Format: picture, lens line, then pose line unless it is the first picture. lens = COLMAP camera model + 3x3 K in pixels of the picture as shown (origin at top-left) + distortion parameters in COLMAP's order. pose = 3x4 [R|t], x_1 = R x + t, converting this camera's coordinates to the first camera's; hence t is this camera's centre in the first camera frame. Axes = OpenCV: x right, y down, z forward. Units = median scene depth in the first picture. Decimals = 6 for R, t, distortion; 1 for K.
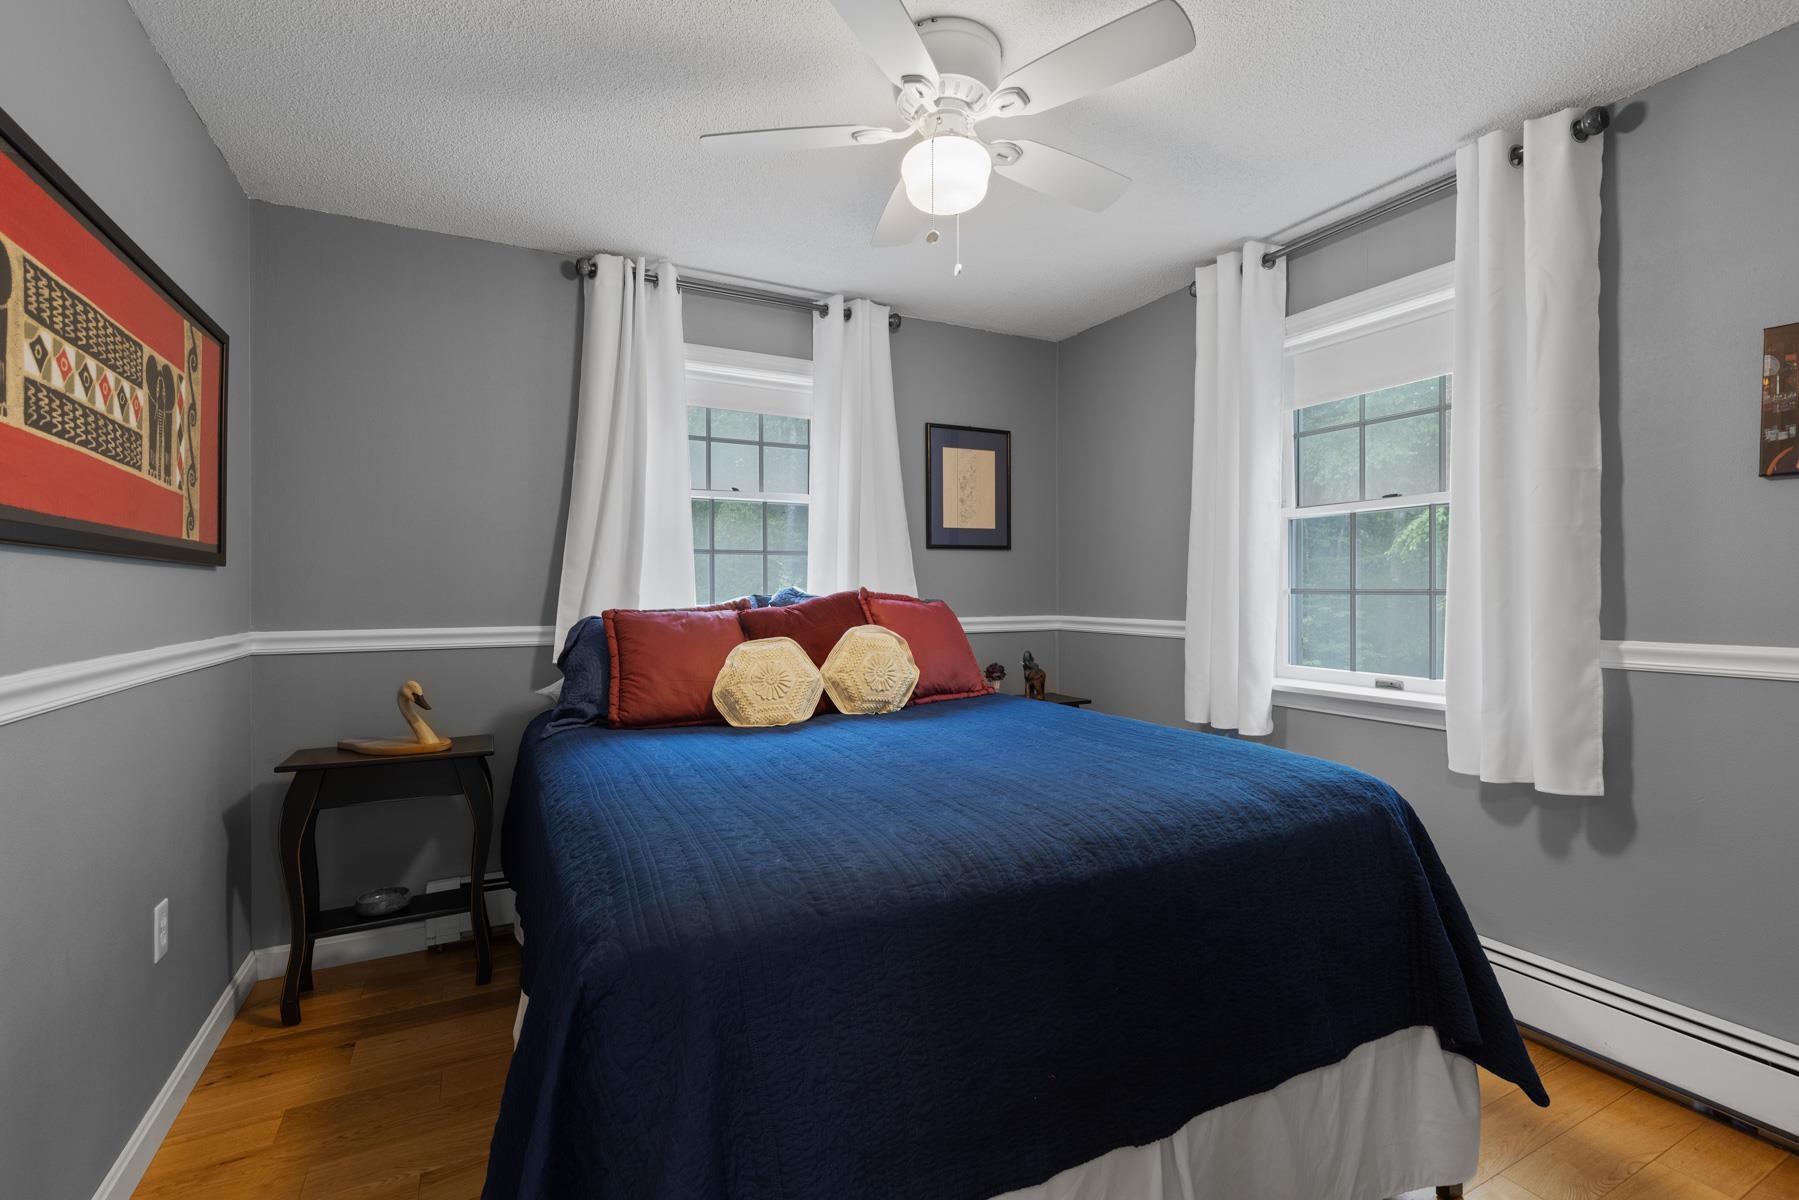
lens RADIAL K [[807.8, 0, 893.1], [0, 807.8, 585.4], [0, 0, 1]] dist [0.007542, -0.001517]
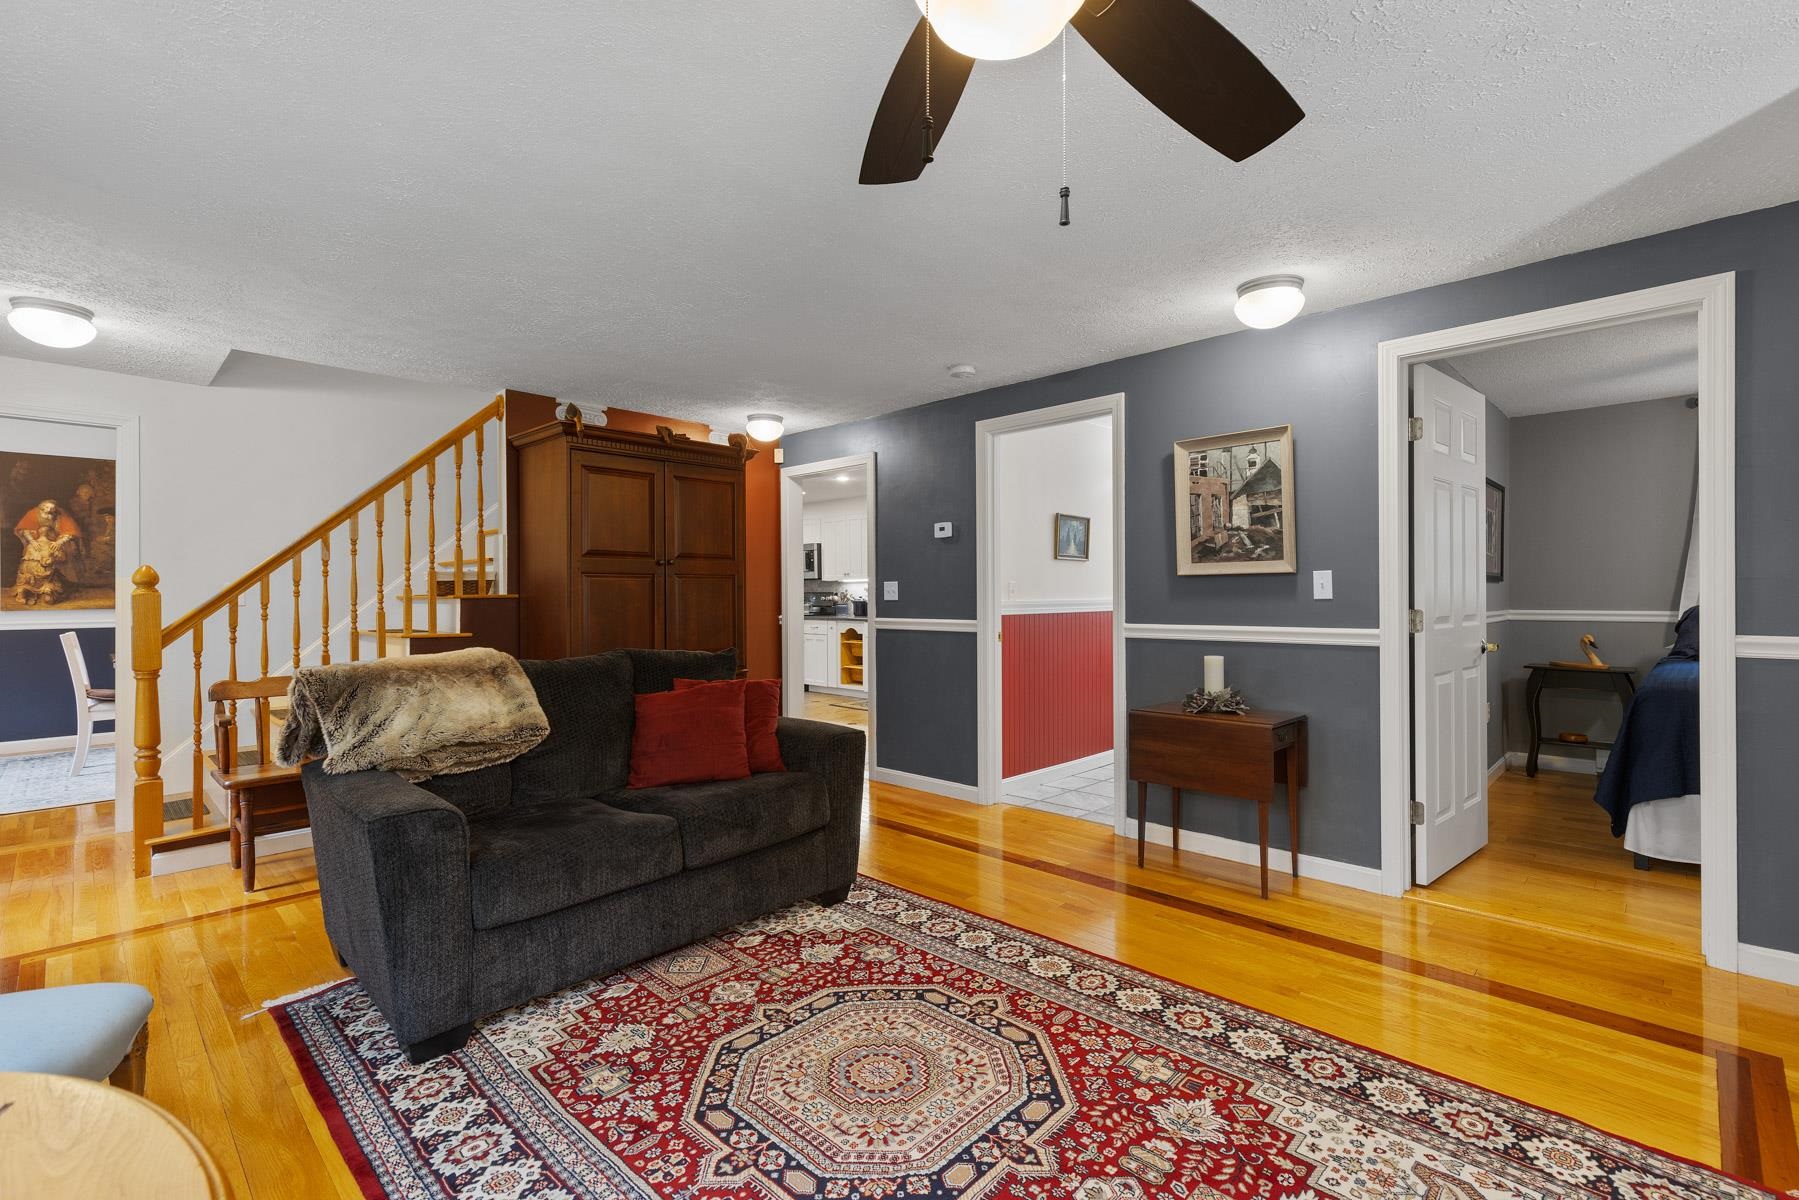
lens RADIAL K [[807.8, 0, 915.4], [0, 807.8, 599.8], [0, 0, 1]] dist [0.007542, -0.001517]
pose [[0.332712, 0.007930, -0.942995, 0.692248], [0.002111, 0.999956, 0.009154, 0.004872], [0.943026, -0.005036, 0.332680, -1.151795]]
